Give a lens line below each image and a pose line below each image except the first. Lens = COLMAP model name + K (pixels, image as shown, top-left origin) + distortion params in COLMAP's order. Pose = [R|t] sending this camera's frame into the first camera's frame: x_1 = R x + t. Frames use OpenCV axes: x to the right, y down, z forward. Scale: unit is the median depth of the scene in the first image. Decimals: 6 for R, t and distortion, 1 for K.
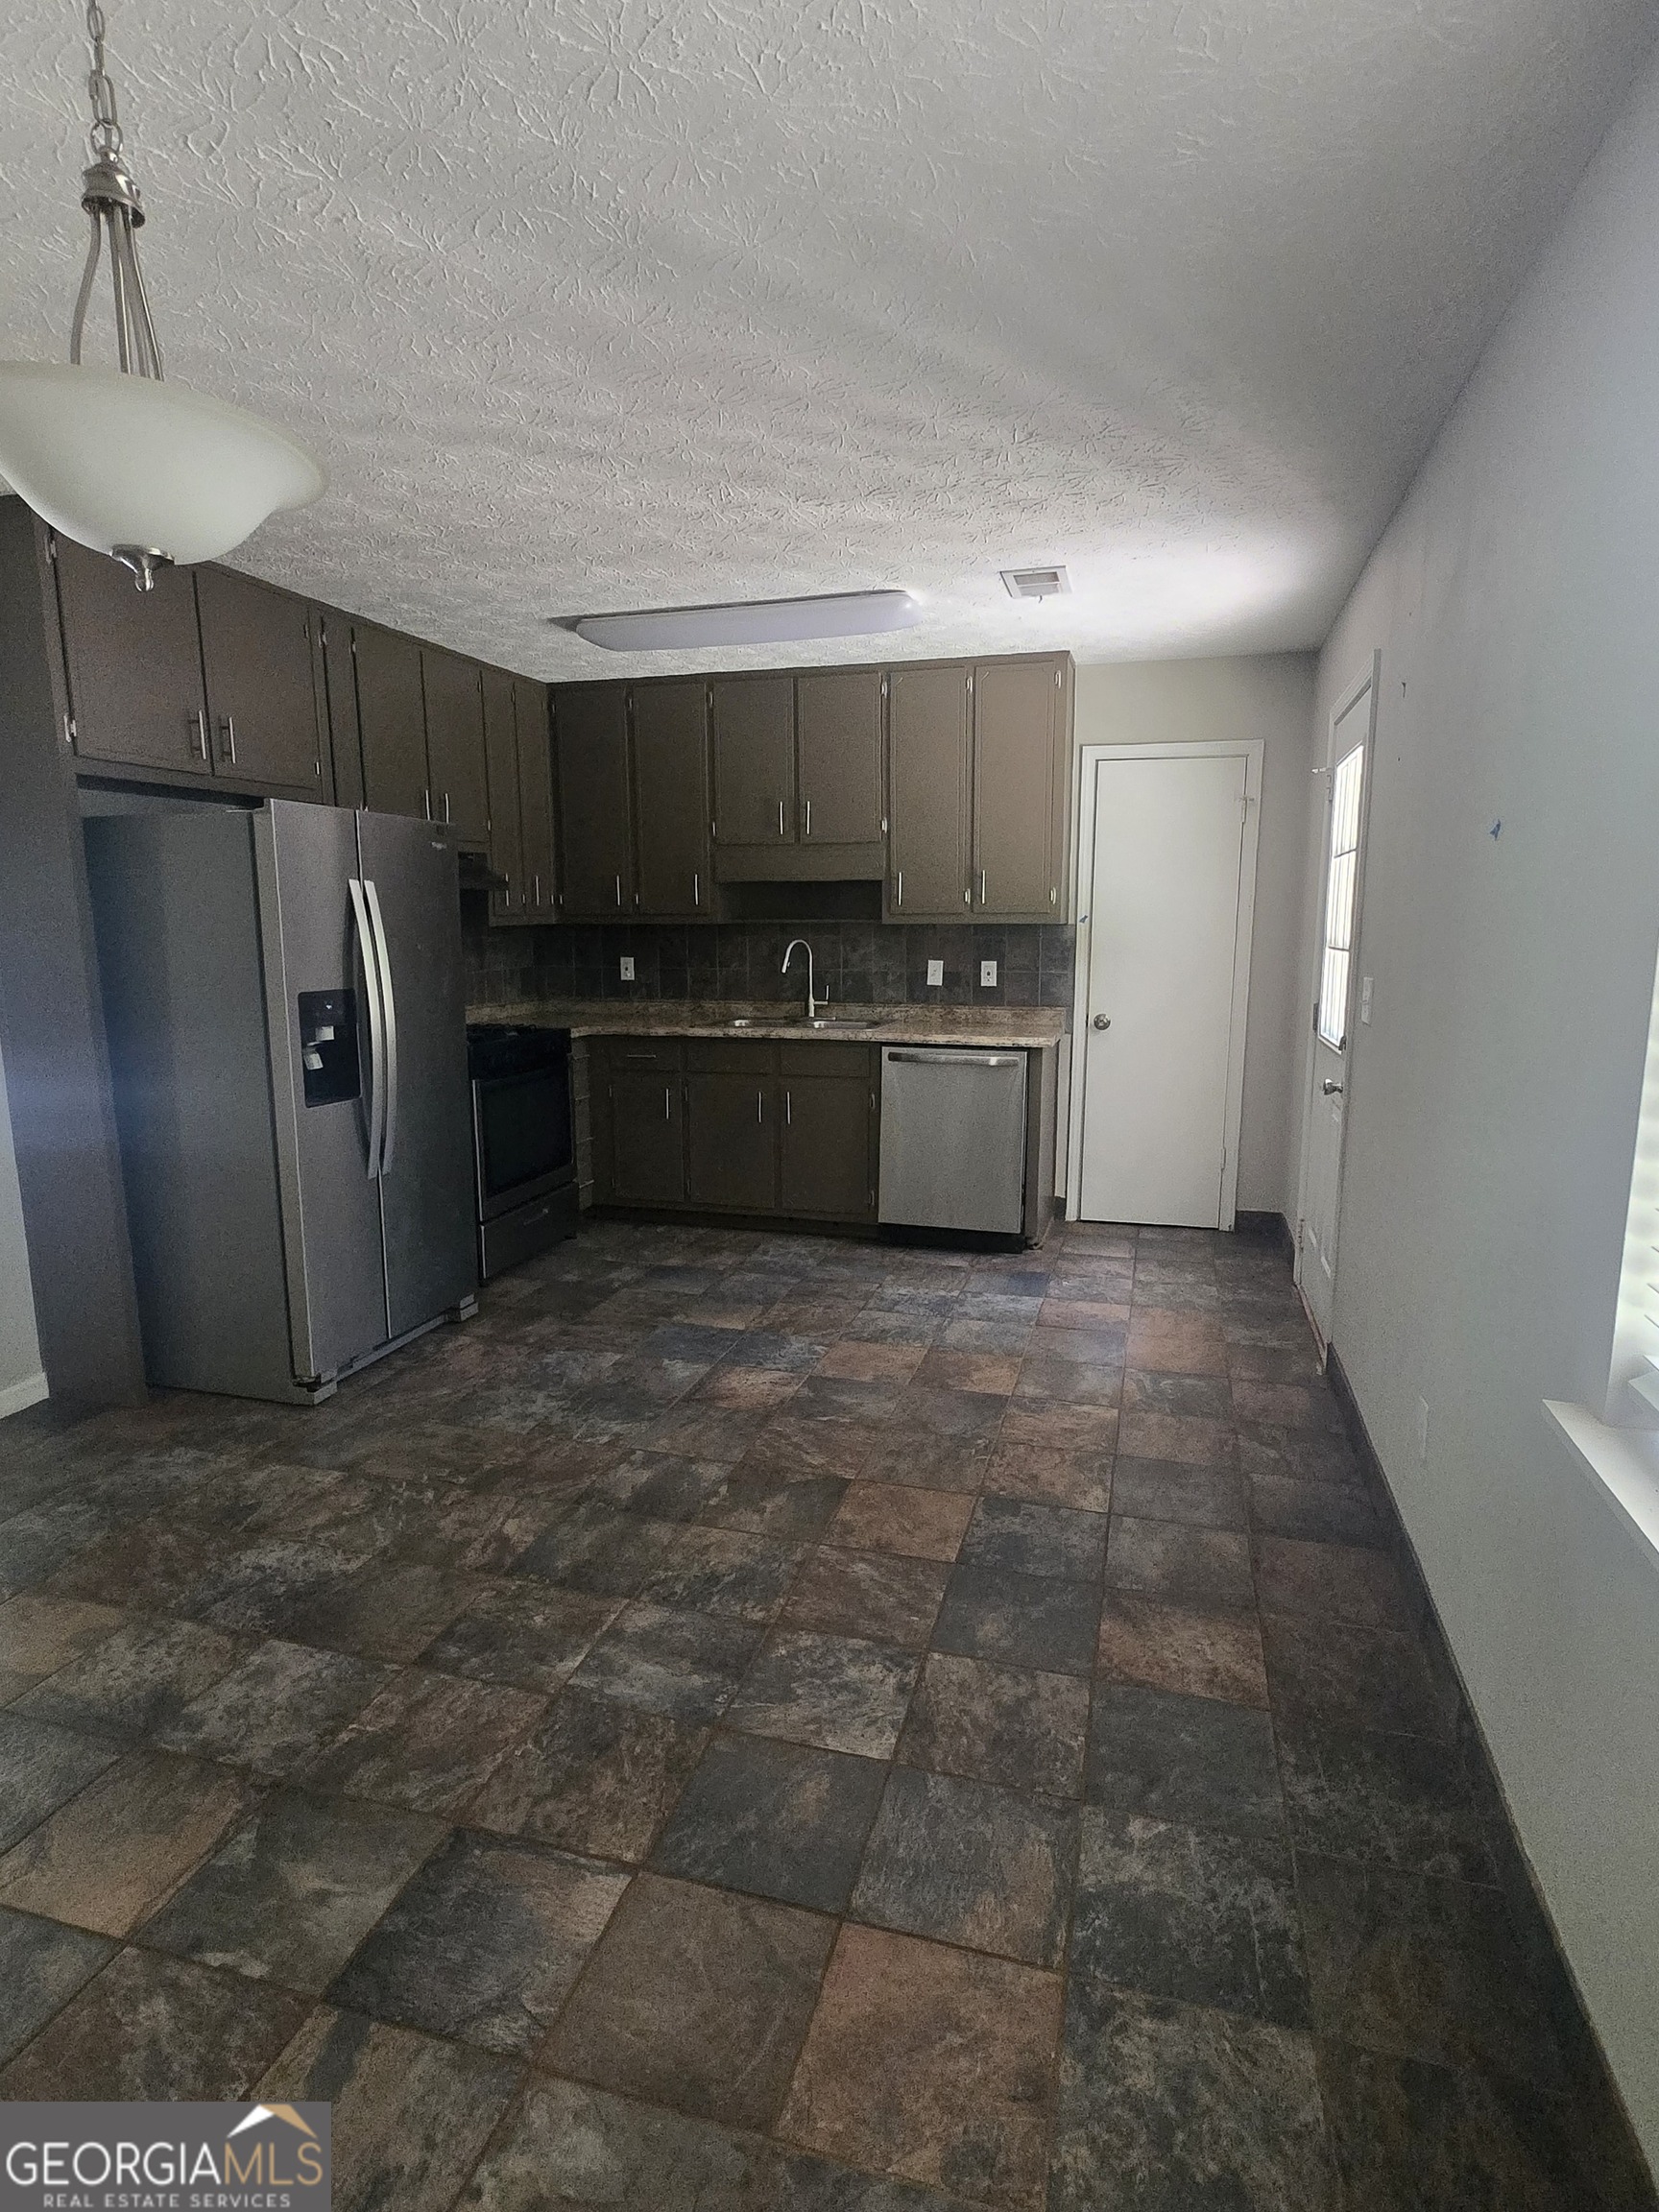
lens RADIAL K [[1172.0, 0, 824.3], [0, 1172.0, 1113.3], [0, 0, 1]] dist [0.003461, -0.002397]
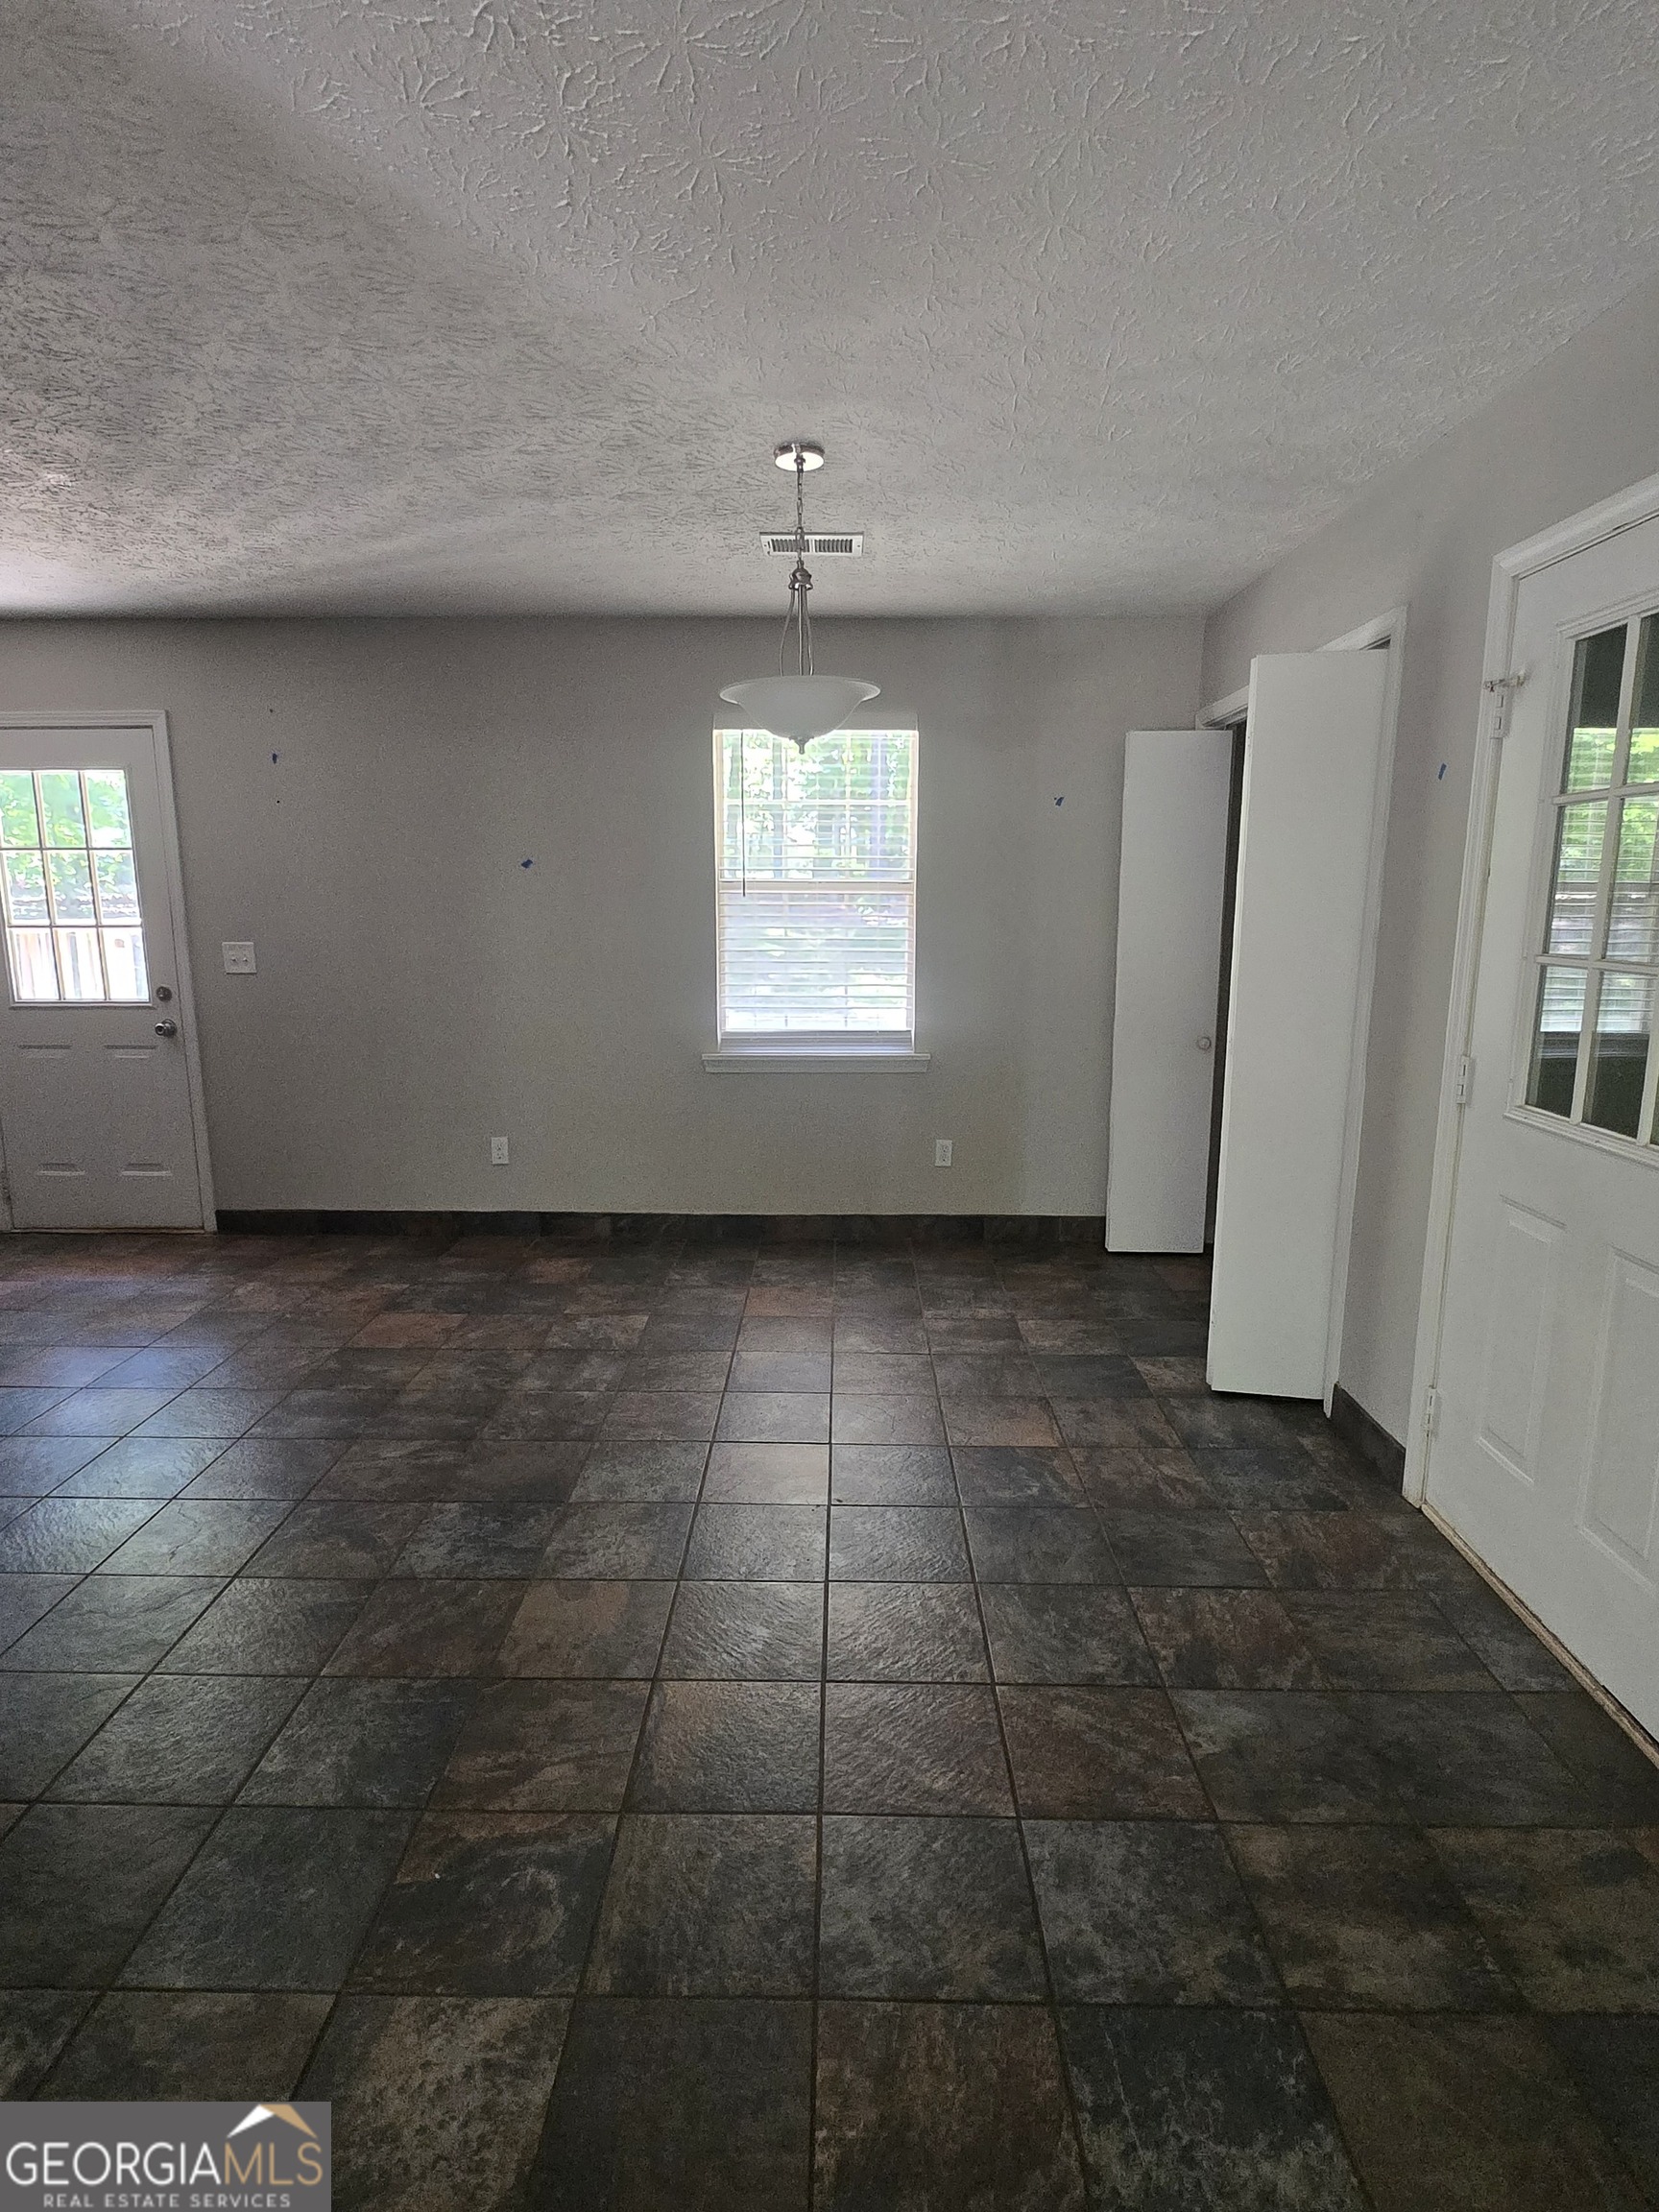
lens RADIAL K [[1172.0, 0, 822.0], [0, 1172.0, 1113.8], [0, 0, 1]] dist [0.003461, -0.002397]
pose [[-0.269479, -0.174303, 0.947101, -1.513910], [0.160148, 0.961677, 0.222552, -0.156800], [-0.949597, 0.211649, -0.231237, 0.880516]]
